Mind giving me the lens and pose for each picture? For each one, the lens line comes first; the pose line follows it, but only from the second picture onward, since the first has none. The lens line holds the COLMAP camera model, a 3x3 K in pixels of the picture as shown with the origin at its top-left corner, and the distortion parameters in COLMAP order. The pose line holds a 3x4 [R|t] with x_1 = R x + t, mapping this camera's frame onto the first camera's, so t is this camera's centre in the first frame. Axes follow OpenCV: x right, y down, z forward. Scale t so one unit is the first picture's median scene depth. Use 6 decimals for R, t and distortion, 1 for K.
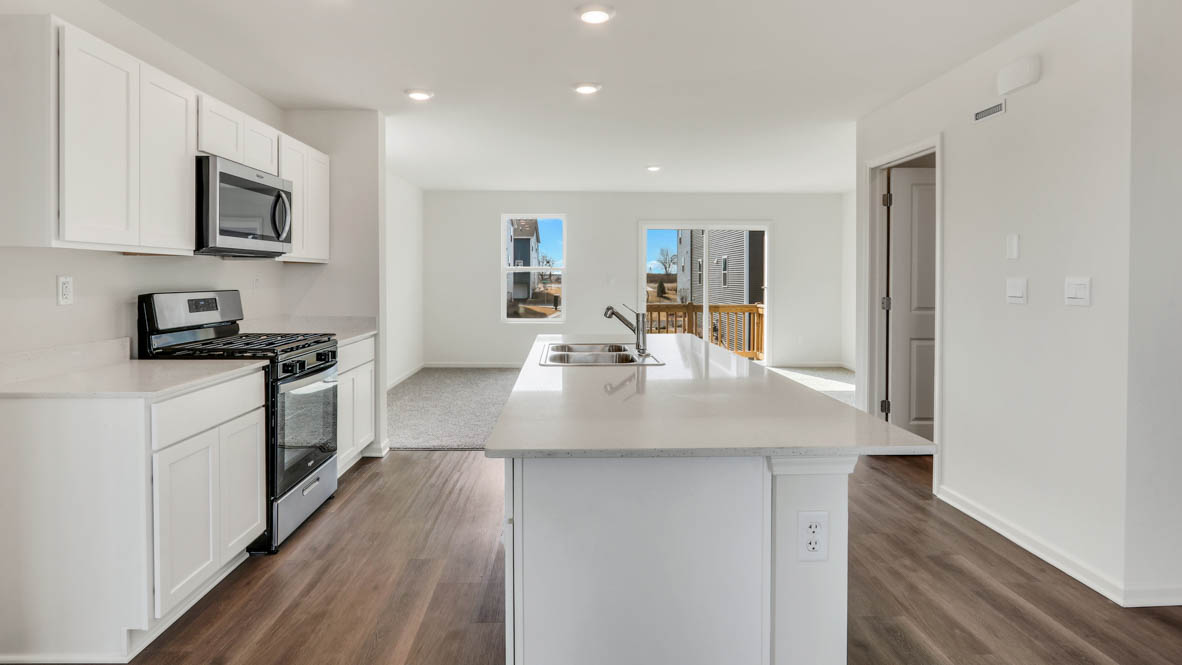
lens RADIAL K [[596.5, 0, 573.8], [0, 596.5, 278.5], [0, 0, 1]] dist [-0.019491, 0.001099]
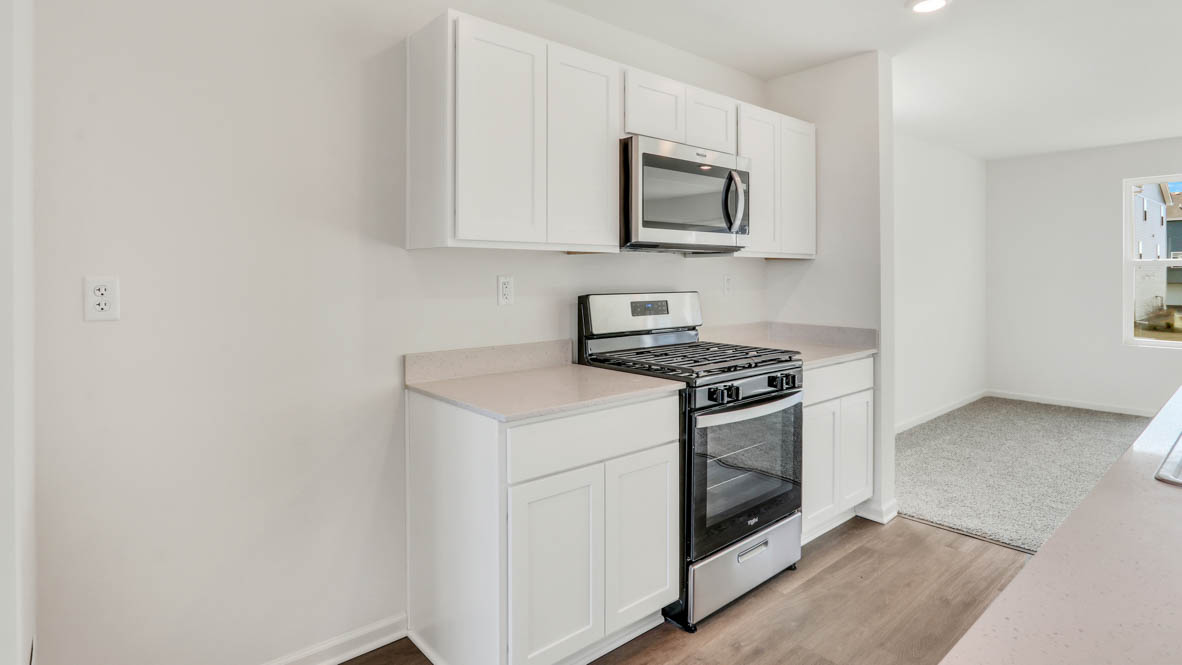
lens RADIAL K [[596.5, 0, 573.8], [0, 596.5, 278.5], [0, 0, 1]] dist [-0.019491, 0.001099]
pose [[0.626789, -0.002877, -0.779184, 0.005619], [0.003523, 0.999993, -0.000859, 0.000325], [0.779181, -0.002207, 0.626795, 0.336696]]
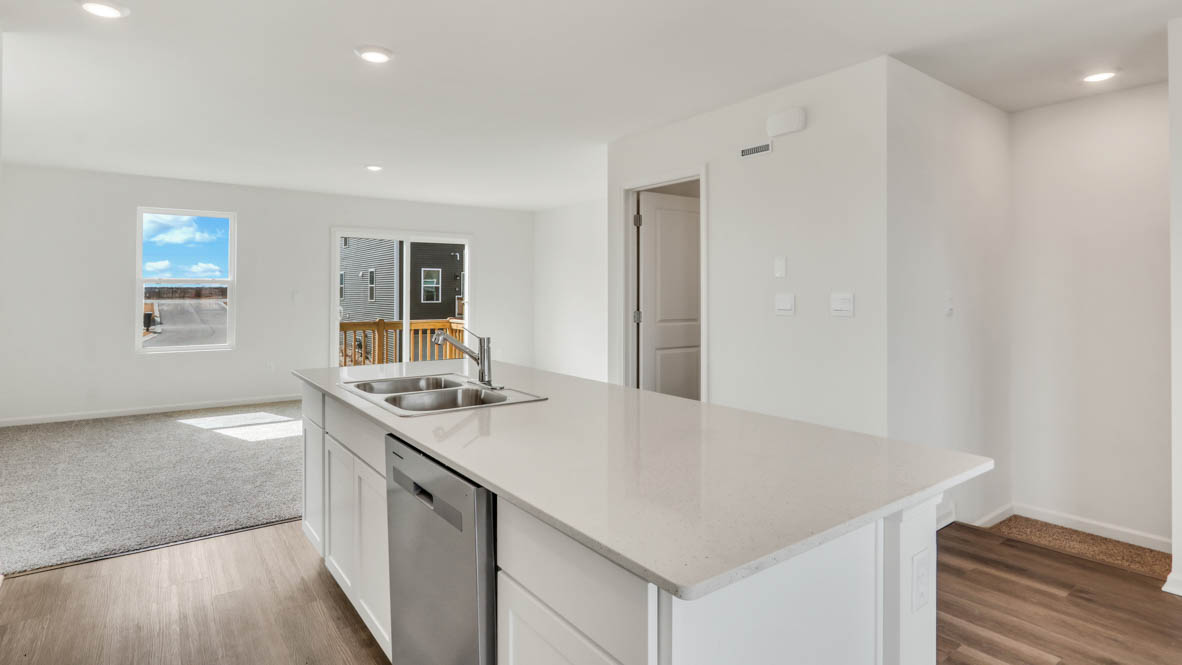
lens RADIAL K [[596.5, 0, 573.8], [0, 596.5, 278.5], [0, 0, 1]] dist [-0.019491, 0.001099]
pose [[0.822575, 0.011096, 0.568548, -0.240067], [0.001681, 0.999758, -0.021944, -0.005004], [-0.568654, 0.019007, 0.822357, 0.237130]]
